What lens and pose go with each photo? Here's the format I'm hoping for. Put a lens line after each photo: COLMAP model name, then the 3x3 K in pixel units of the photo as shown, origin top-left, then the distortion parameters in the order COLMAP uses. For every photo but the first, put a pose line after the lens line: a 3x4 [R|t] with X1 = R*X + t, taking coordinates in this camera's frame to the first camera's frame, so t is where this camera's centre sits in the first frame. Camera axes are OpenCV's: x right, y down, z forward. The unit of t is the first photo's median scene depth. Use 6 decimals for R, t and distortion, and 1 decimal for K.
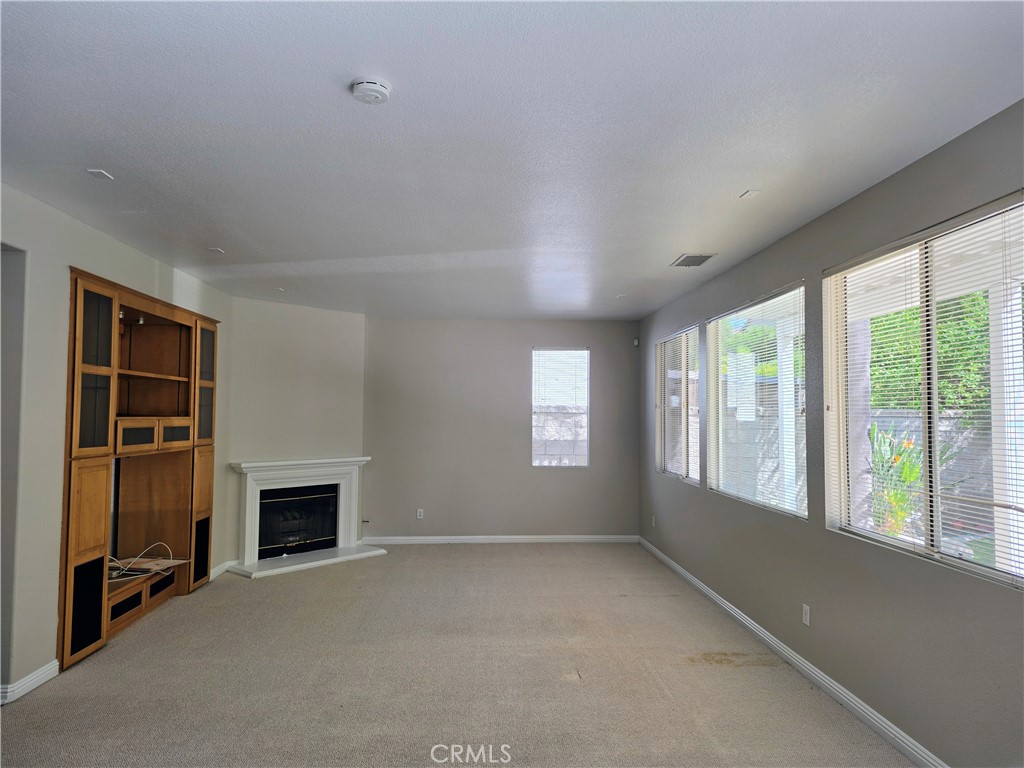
lens RADIAL K [[684.2, 0, 512.0], [0, 684.2, 384.0], [0, 0, 1]] dist [0.071674, -0.004568]
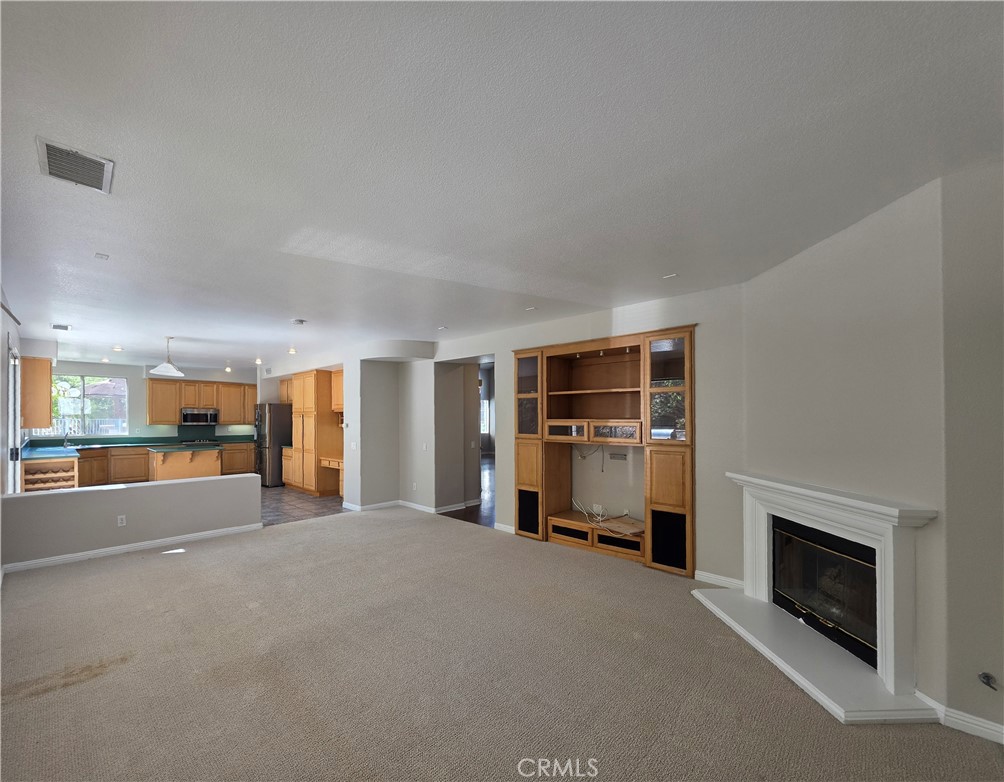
lens RADIAL K [[421.1, 0, 502.0], [0, 421.1, 420.3], [0, 0, 1]] dist [0.001519, 0.000825]
pose [[-0.718997, -0.012422, -0.694902, 0.272423], [0.021546, 0.998961, -0.040150, 0.090316], [0.694679, -0.043840, -0.717982, 1.682245]]
